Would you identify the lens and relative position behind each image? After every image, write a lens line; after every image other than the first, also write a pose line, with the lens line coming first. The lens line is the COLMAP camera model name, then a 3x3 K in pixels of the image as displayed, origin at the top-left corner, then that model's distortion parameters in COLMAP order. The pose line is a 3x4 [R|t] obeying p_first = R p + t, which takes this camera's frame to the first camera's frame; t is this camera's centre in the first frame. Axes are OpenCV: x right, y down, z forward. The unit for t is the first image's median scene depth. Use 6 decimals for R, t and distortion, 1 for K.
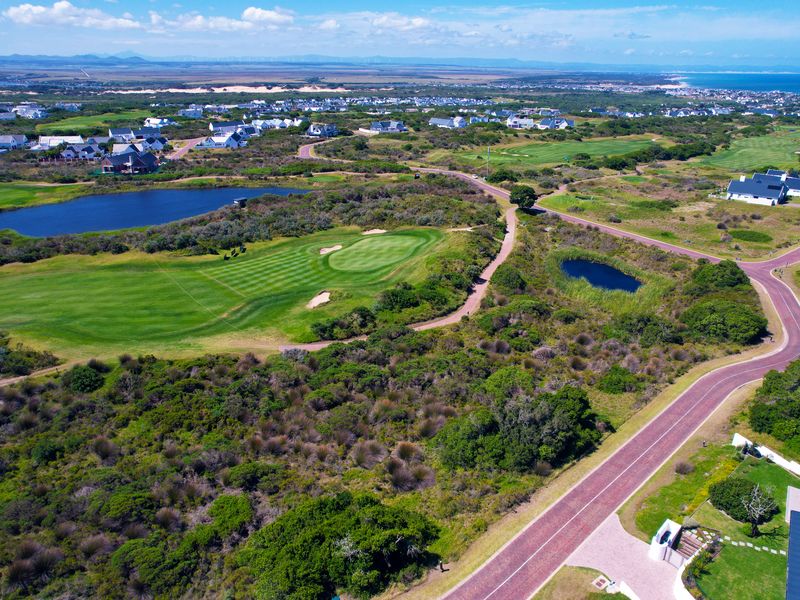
lens RADIAL K [[575.9, 0, 400.3], [0, 575.9, 305.6], [0, 0, 1]] dist [-0.076071, 0.067204]
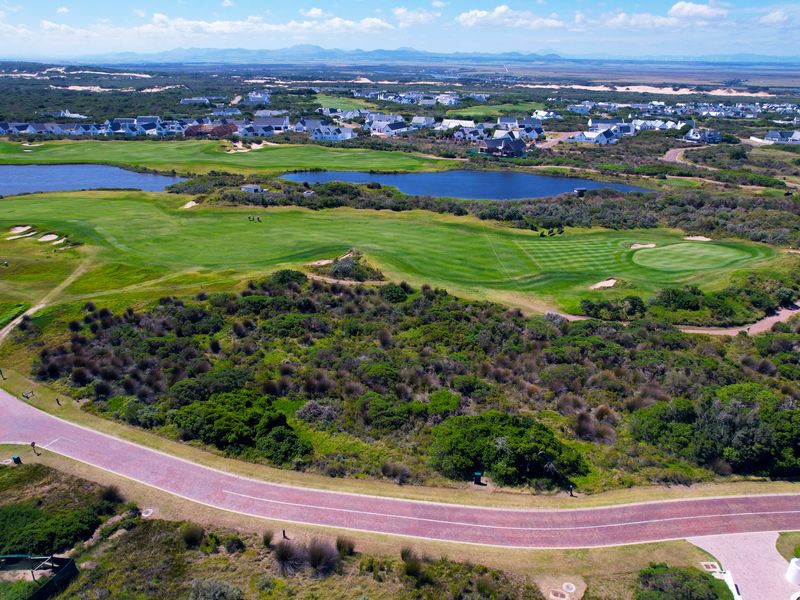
lens RADIAL K [[575.9, 0, 400.3], [0, 575.9, 305.6], [0, 0, 1]] dist [-0.076071, 0.067204]
pose [[0.797487, 0.237829, -0.554483, 0.118196], [-0.236109, 0.968755, 0.075935, 0.028412], [0.555218, 0.070361, 0.828724, -0.064162]]
